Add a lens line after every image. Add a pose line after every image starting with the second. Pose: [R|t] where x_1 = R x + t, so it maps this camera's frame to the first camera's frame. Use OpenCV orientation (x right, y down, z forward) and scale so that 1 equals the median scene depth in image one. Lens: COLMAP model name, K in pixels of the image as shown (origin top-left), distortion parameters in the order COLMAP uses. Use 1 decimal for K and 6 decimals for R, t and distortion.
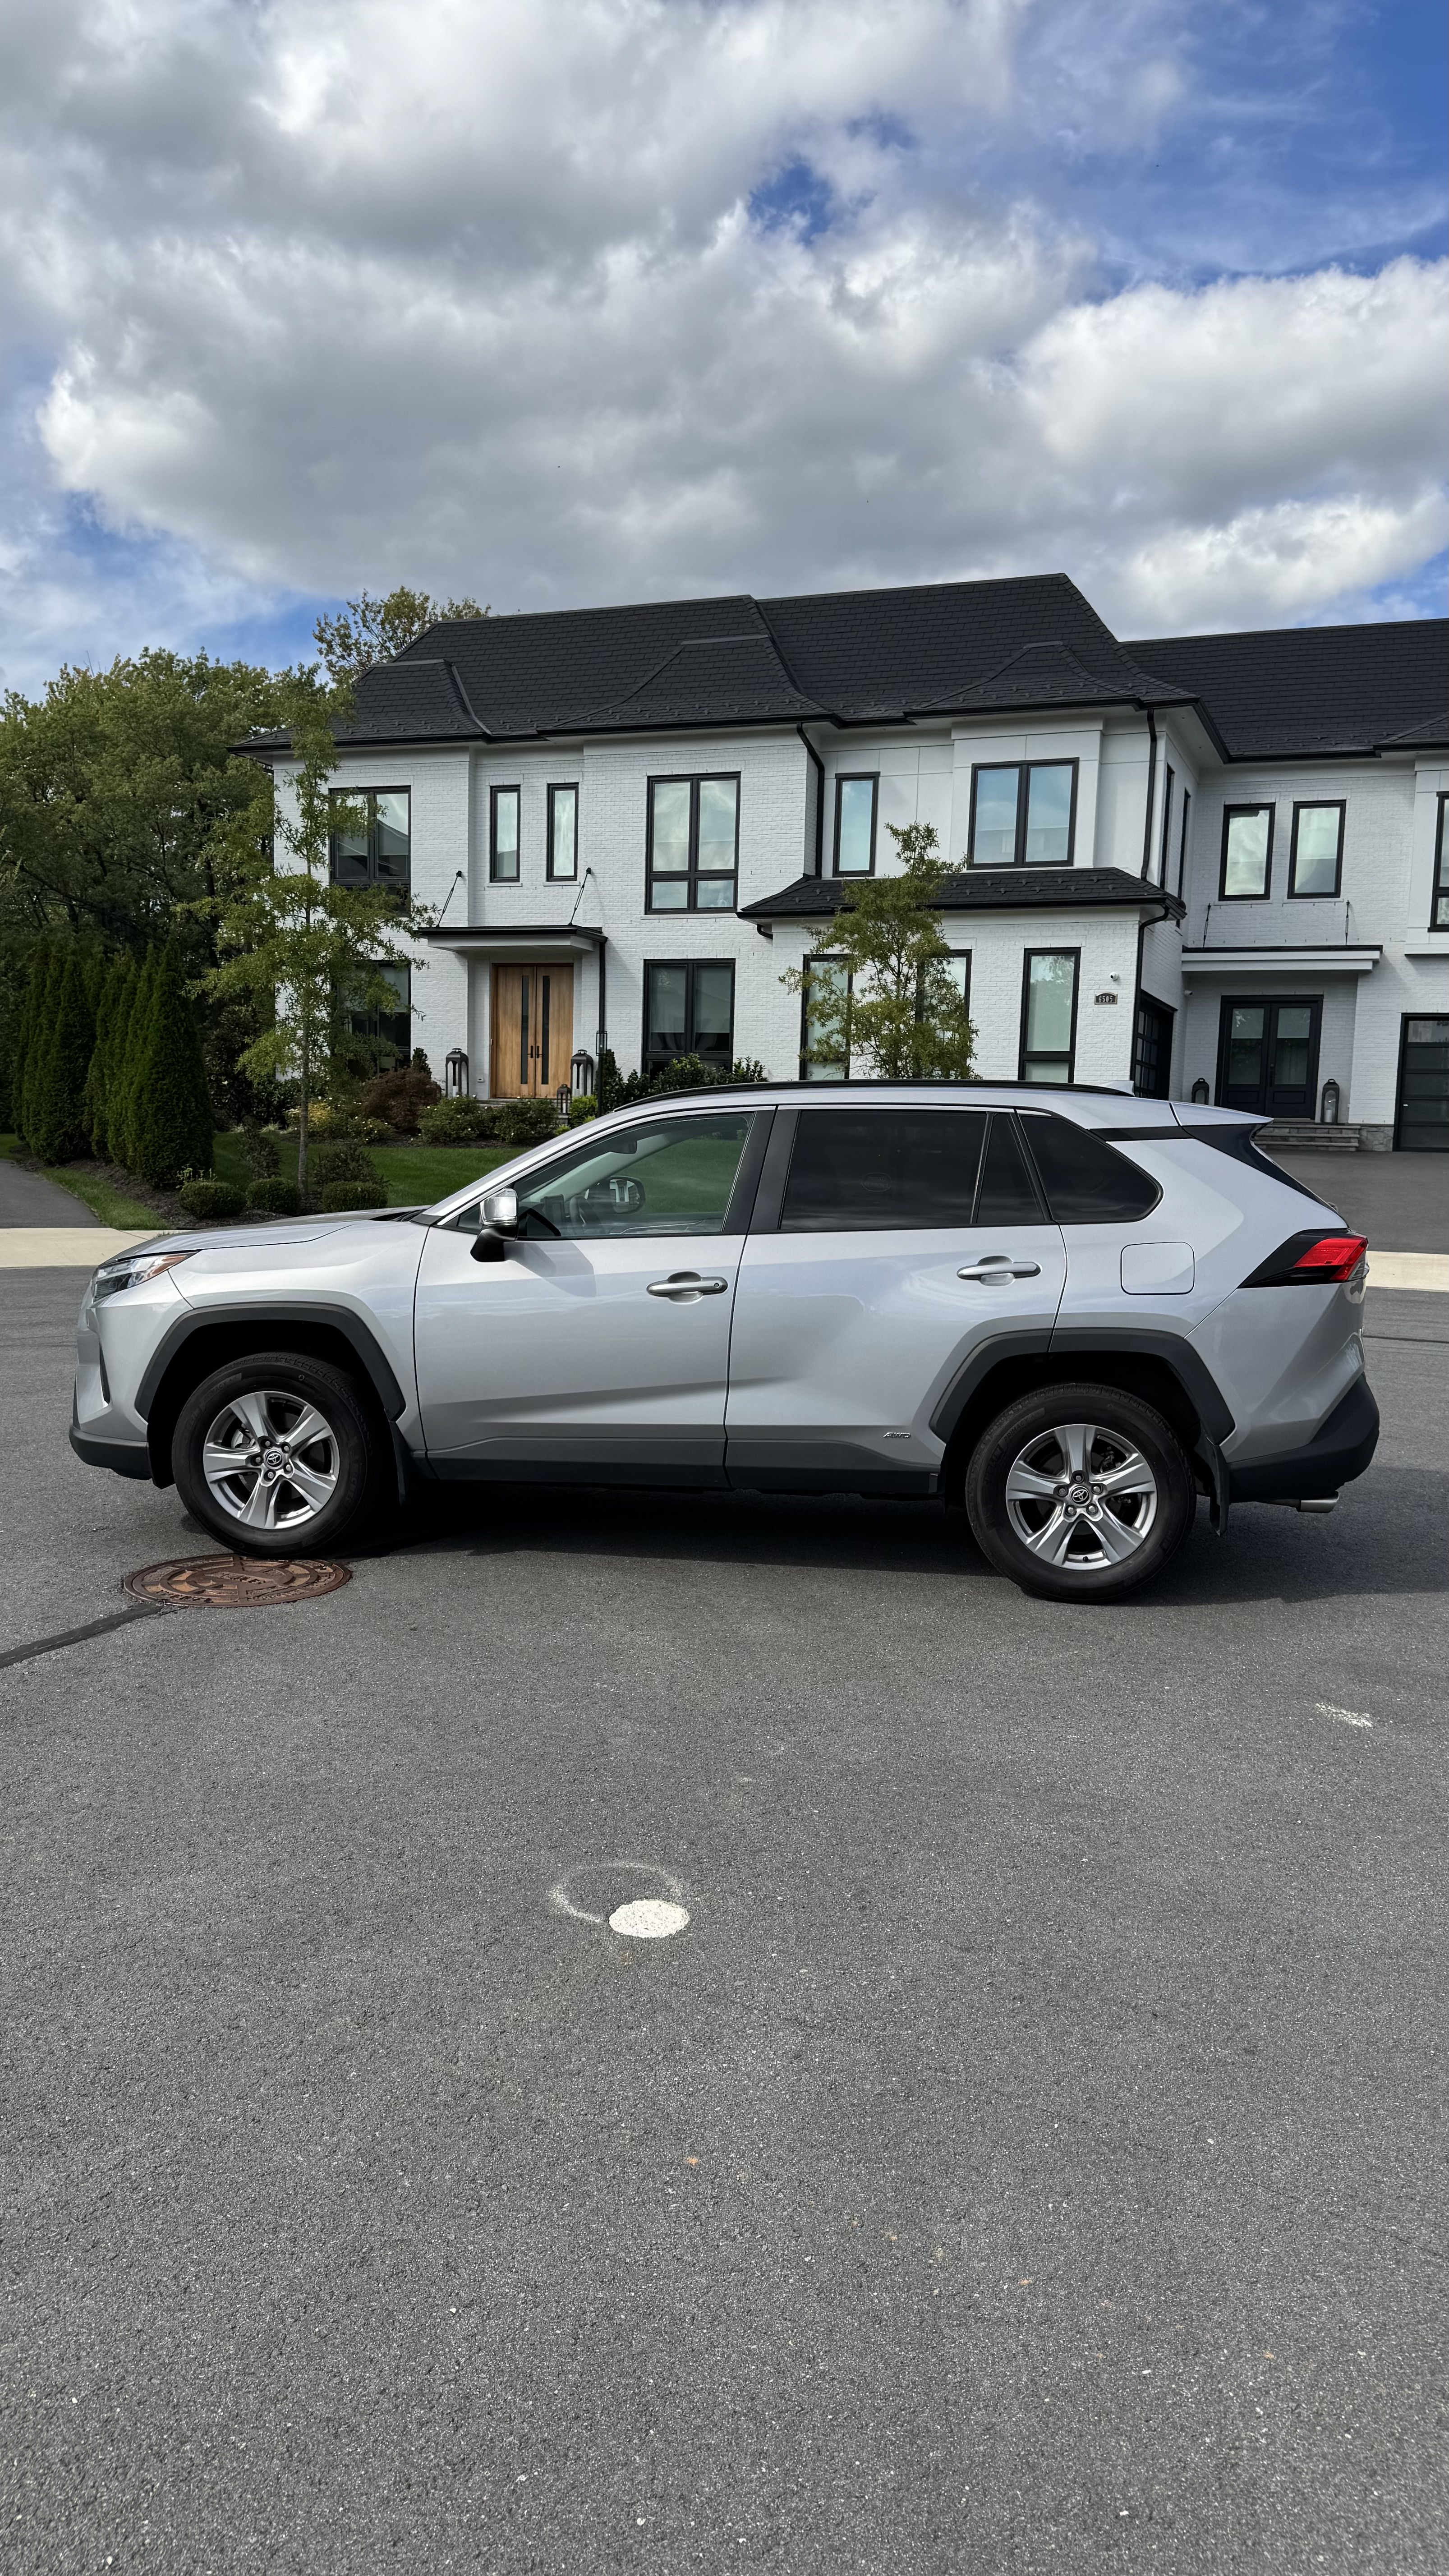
lens RADIAL K [[1844.8, 0, 724.5], [0, 1844.8, 1288.0], [0, 0, 1]] dist [0.044592, -0.047702]
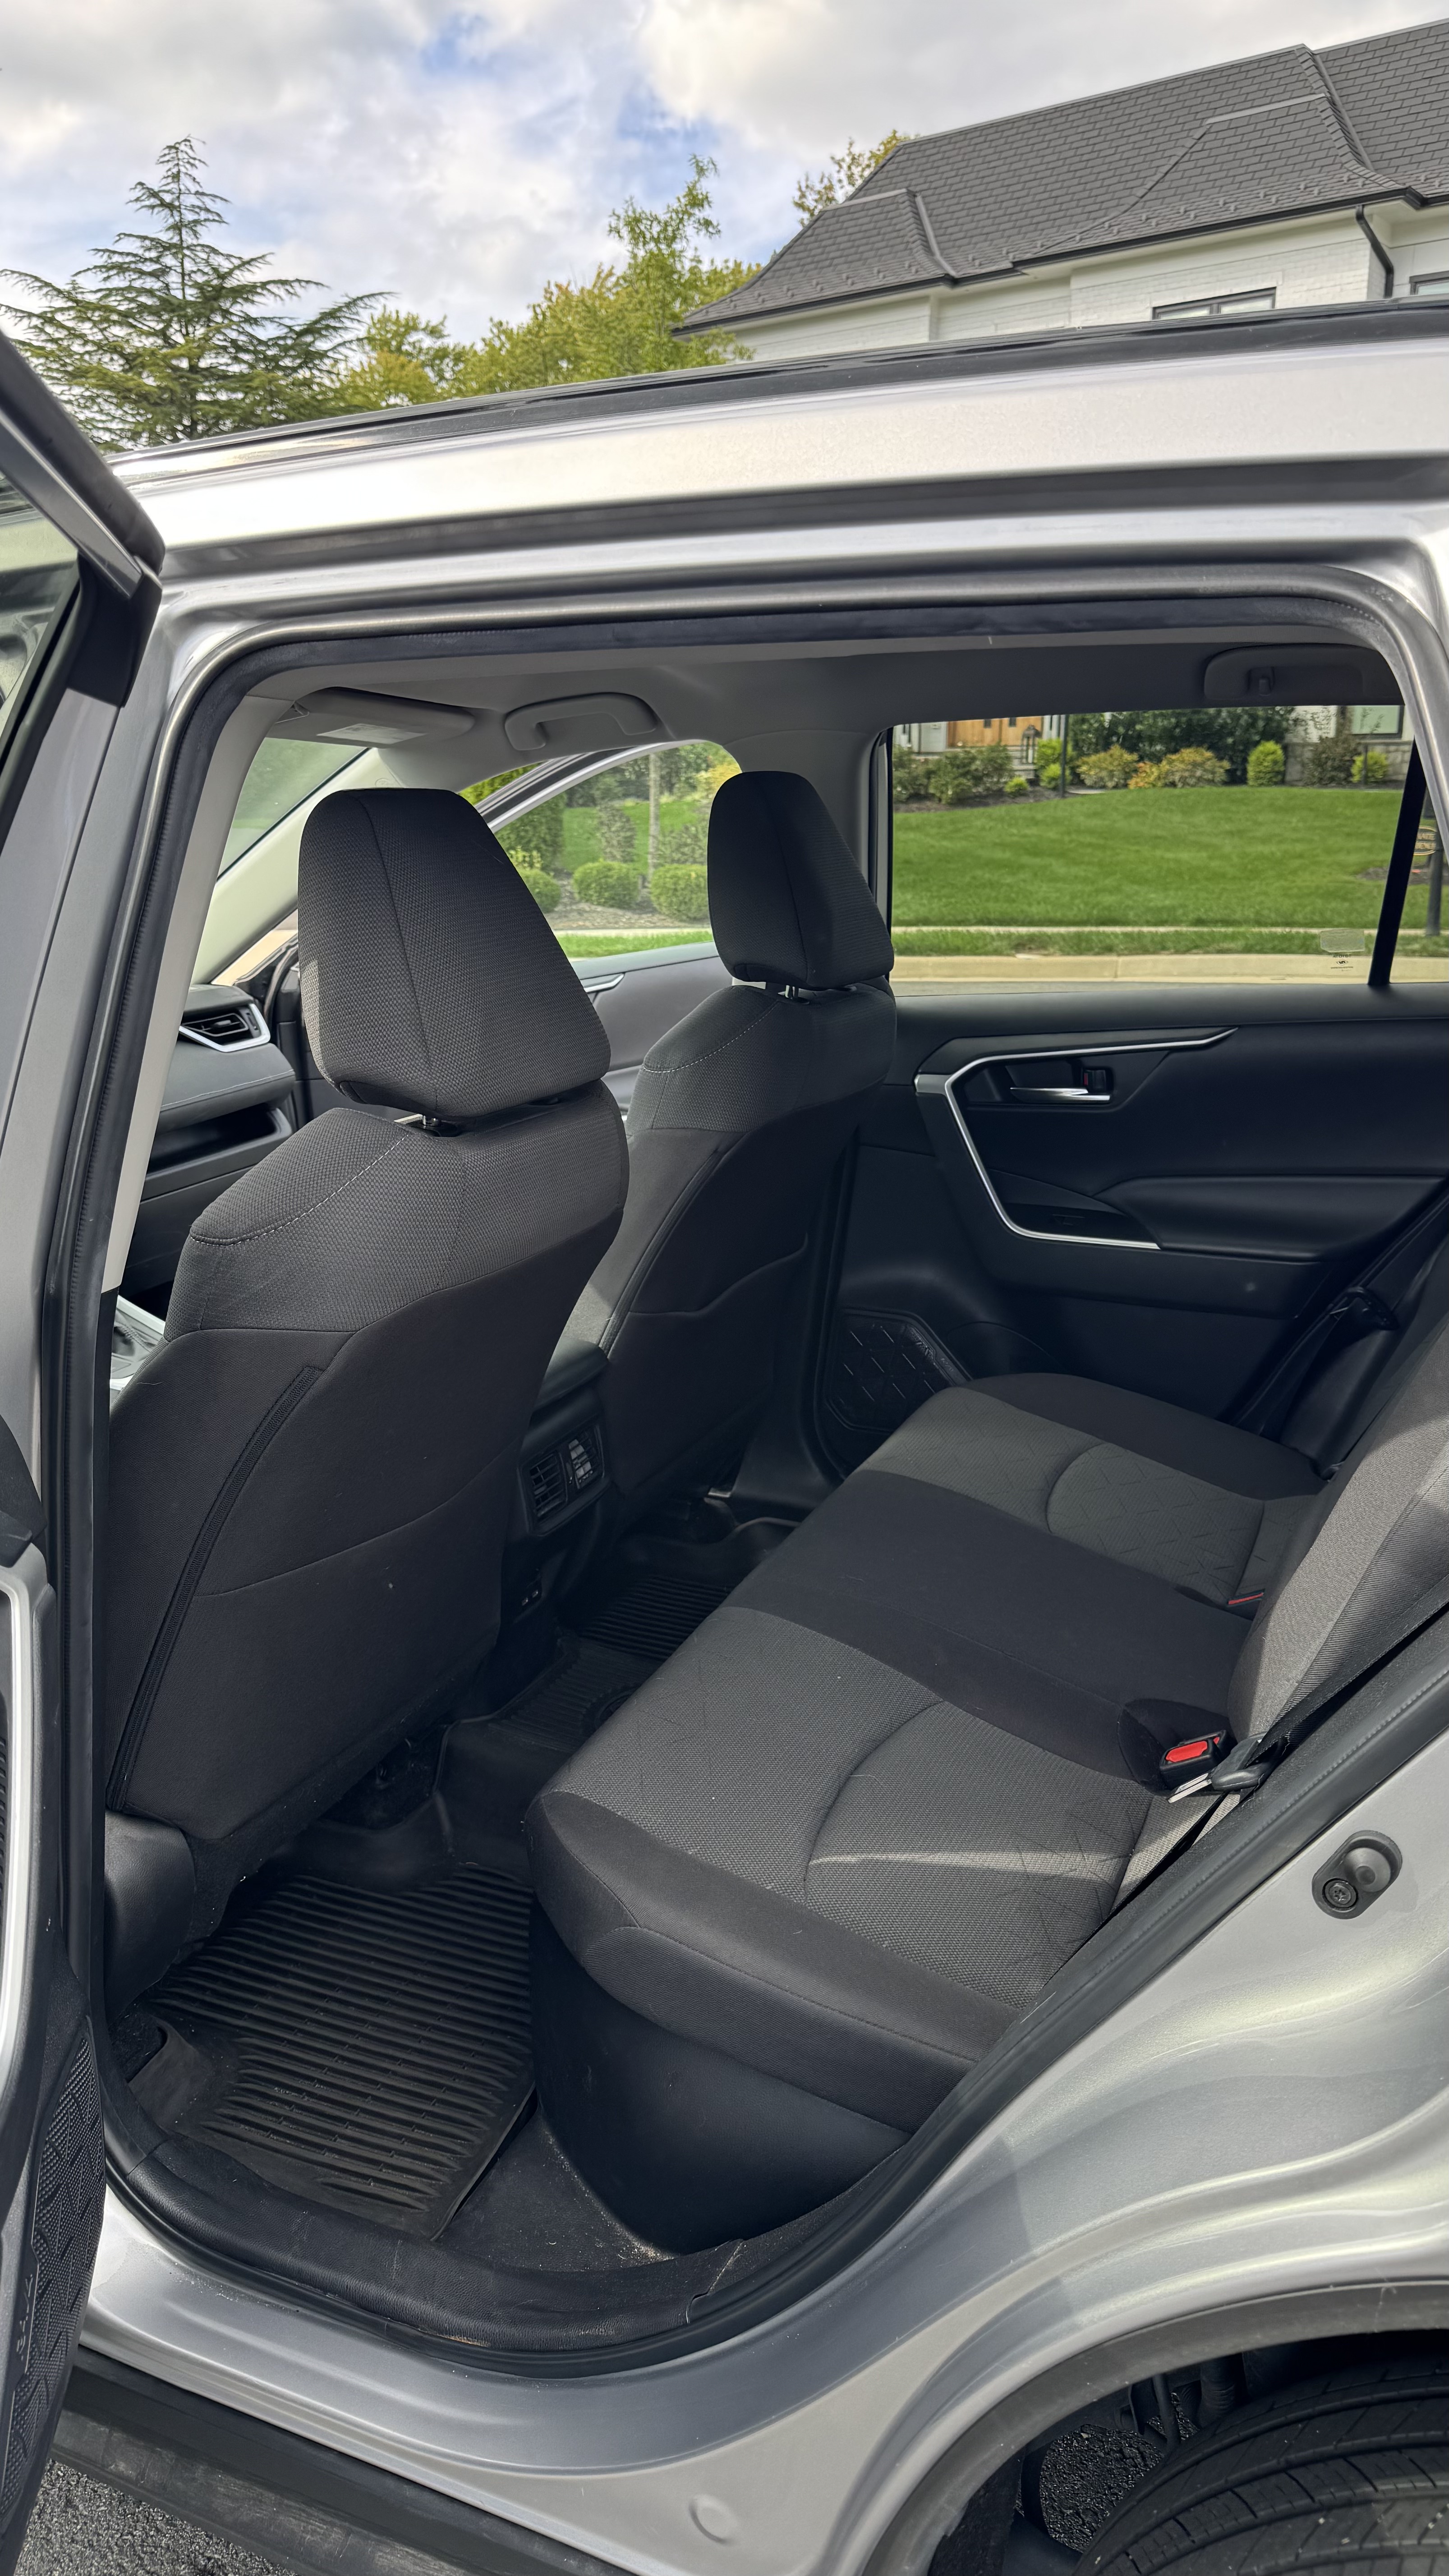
lens RADIAL K [[1836.9, 0, 717.0], [0, 1836.9, 1296.9], [0, 0, 1]] dist [0.044214, -0.059723]
pose [[0.957614, 0.045783, -0.284393, 0.136581], [0.006873, 0.983376, 0.181452, -0.063026], [0.287972, -0.175715, 0.941380, 0.827432]]
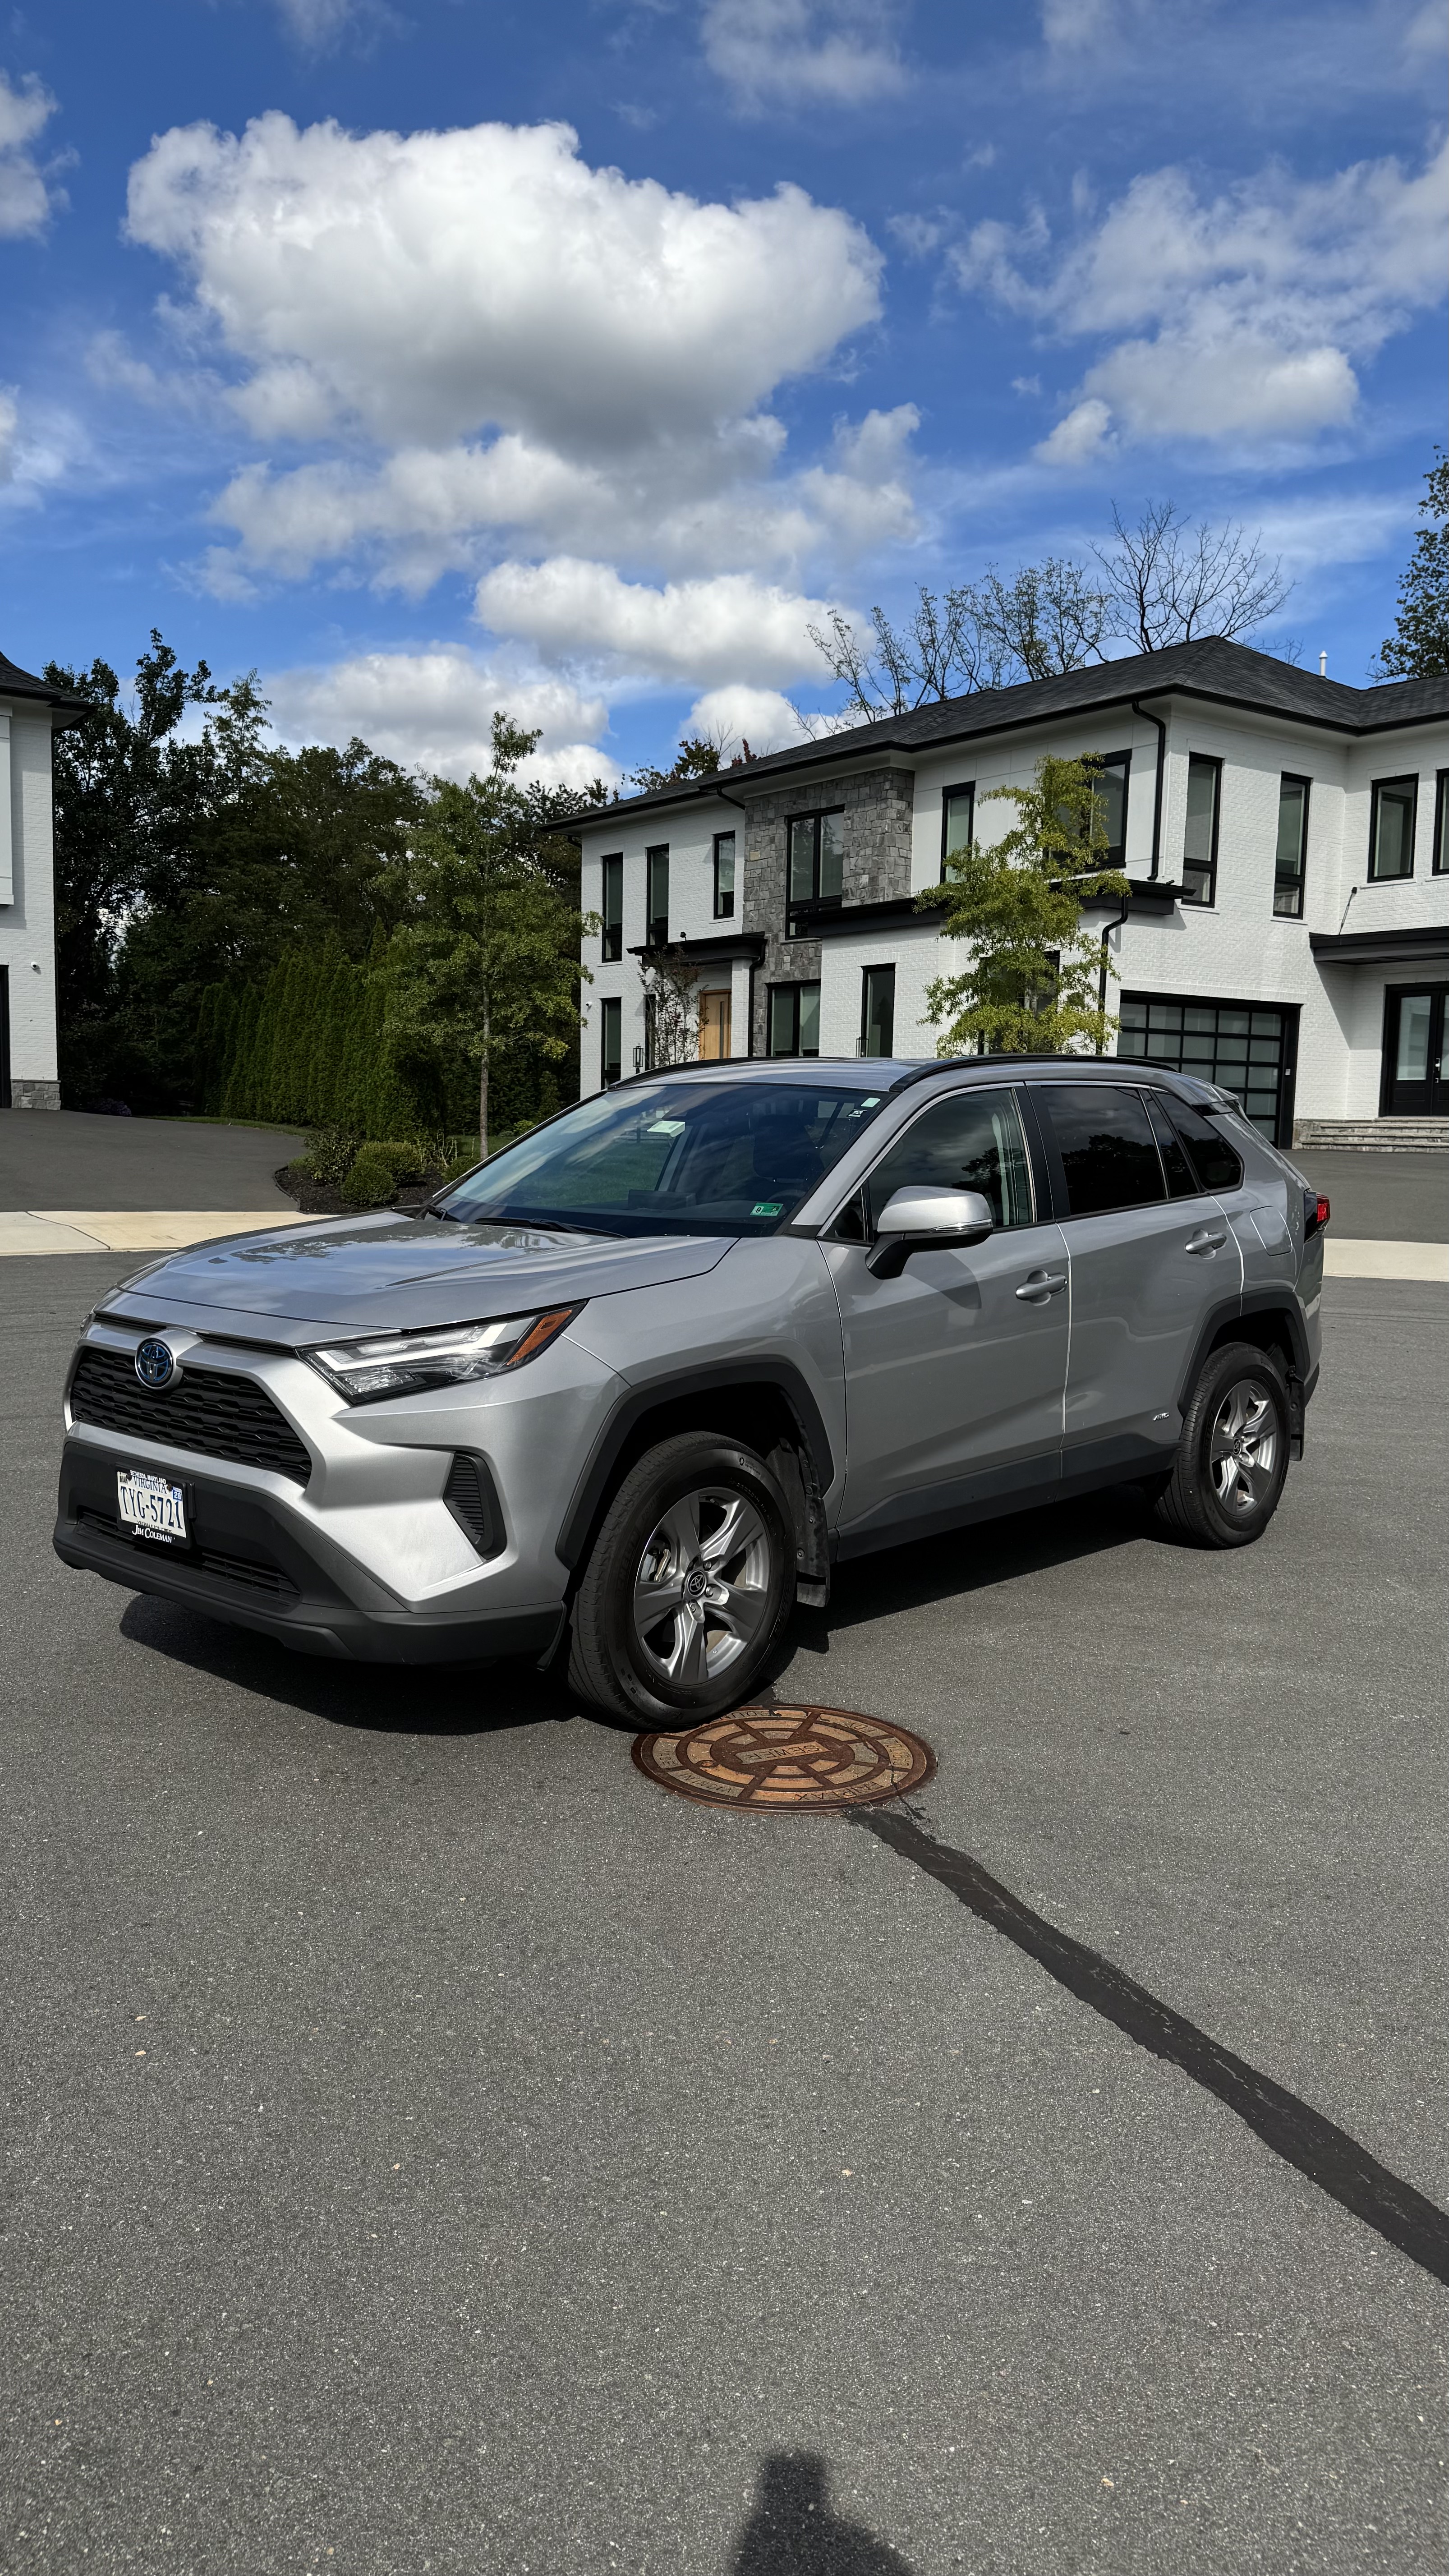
lens RADIAL K [[1844.8, 0, 724.5], [0, 1844.8, 1288.0], [0, 0, 1]] dist [0.044592, -0.047702]
pose [[0.585312, -0.088295, 0.805986, -0.785354], [0.066431, 0.995933, 0.060861, -0.060912], [-0.808082, 0.017920, 0.588797, 0.570249]]
